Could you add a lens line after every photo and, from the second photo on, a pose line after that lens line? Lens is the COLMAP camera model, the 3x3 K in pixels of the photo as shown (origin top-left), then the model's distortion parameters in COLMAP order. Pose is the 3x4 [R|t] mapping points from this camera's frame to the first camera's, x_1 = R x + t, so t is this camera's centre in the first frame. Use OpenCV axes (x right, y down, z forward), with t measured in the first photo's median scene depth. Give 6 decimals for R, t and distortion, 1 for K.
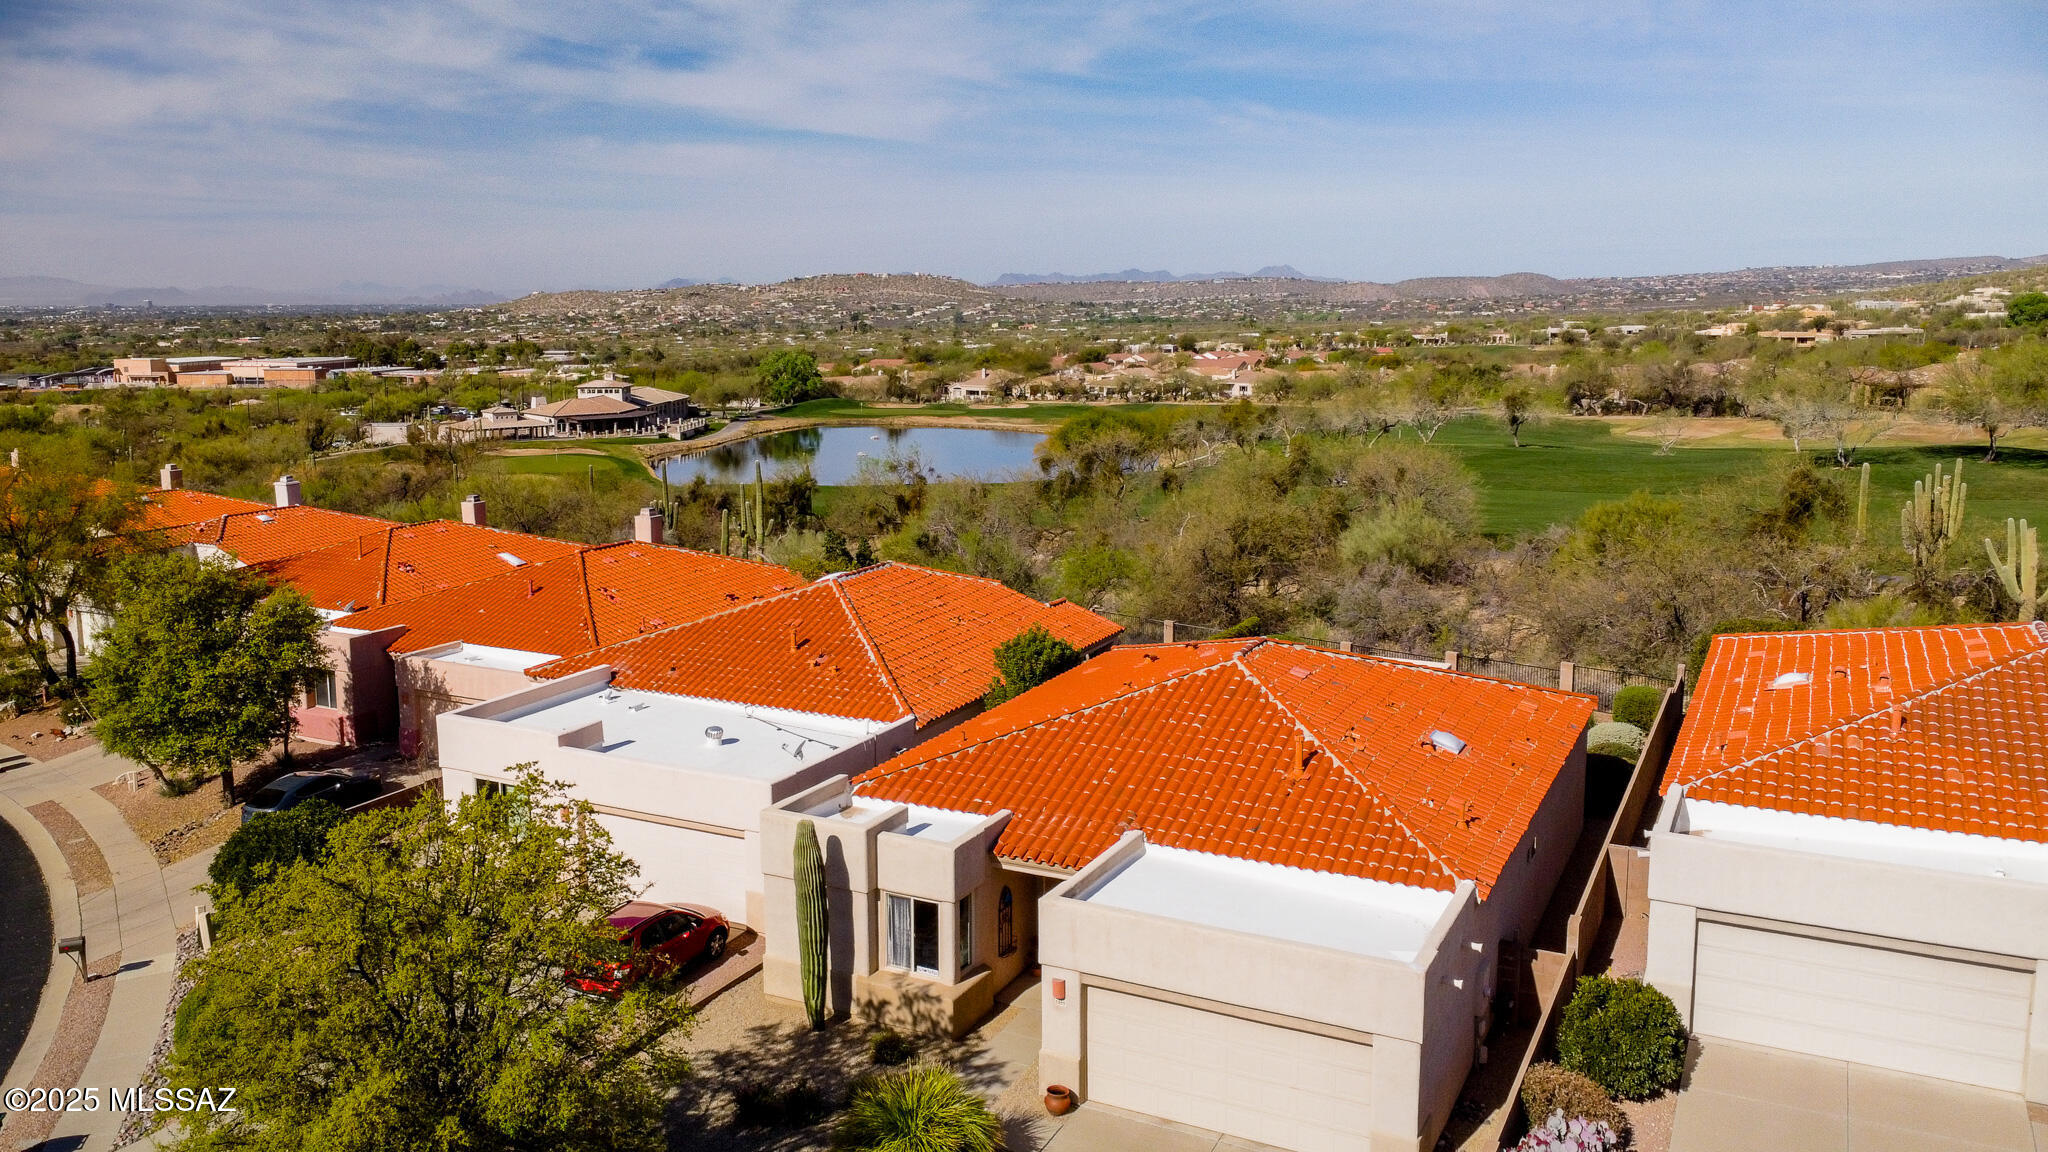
lens RADIAL K [[1606.9, 0, 974.7], [0, 1606.9, 533.1], [0, 0, 1]] dist [0.001438, 0.004746]
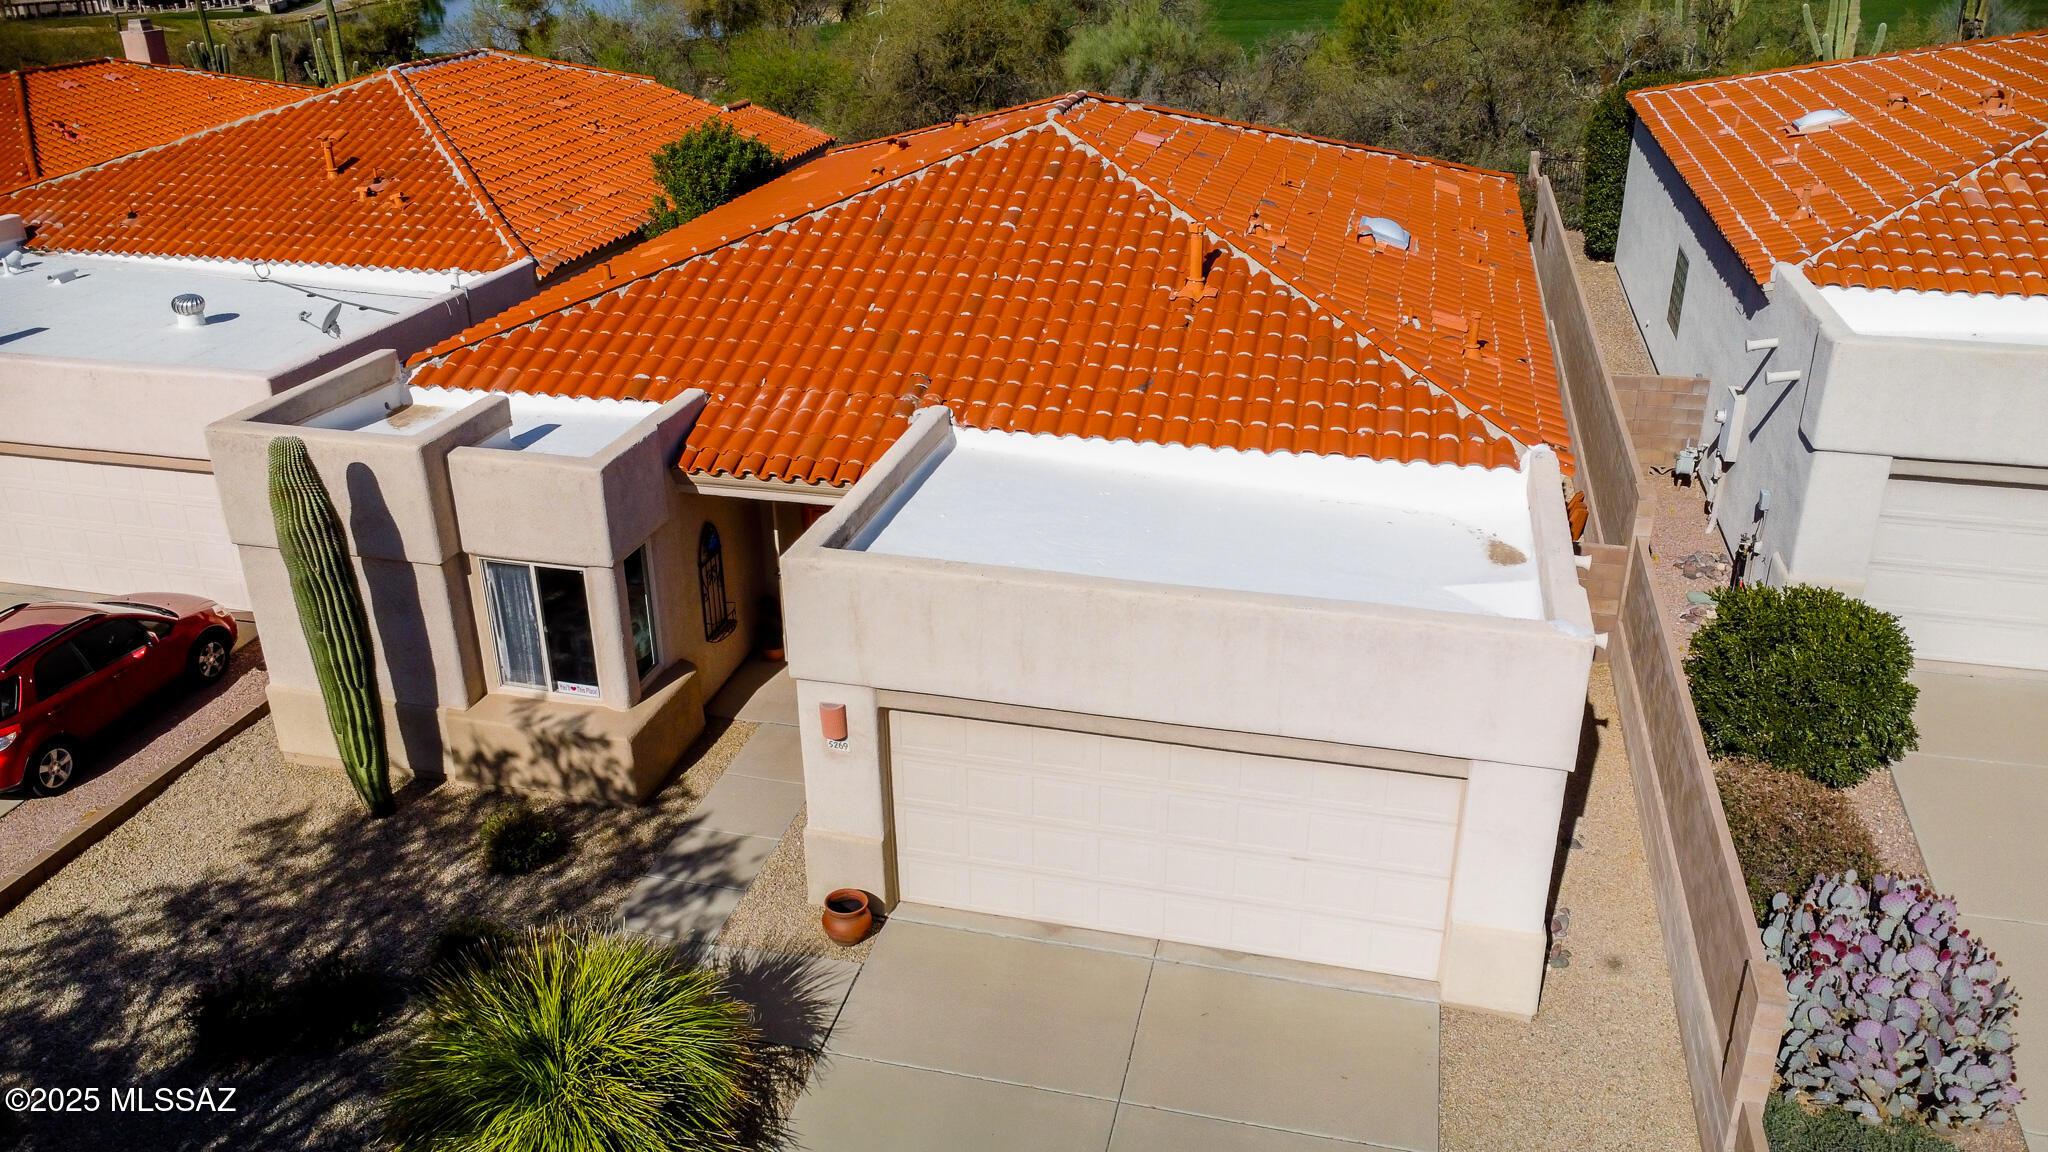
lens RADIAL K [[1539.2, 0, 1020.2], [0, 1539.2, 567.3], [0, 0, 1]] dist [0.001256, 0.004482]
pose [[0.971321, -0.101673, 0.214937, 0.008427], [0.037713, 0.958400, 0.282928, 0.087286], [-0.234762, -0.266707, 0.934748, 0.472086]]
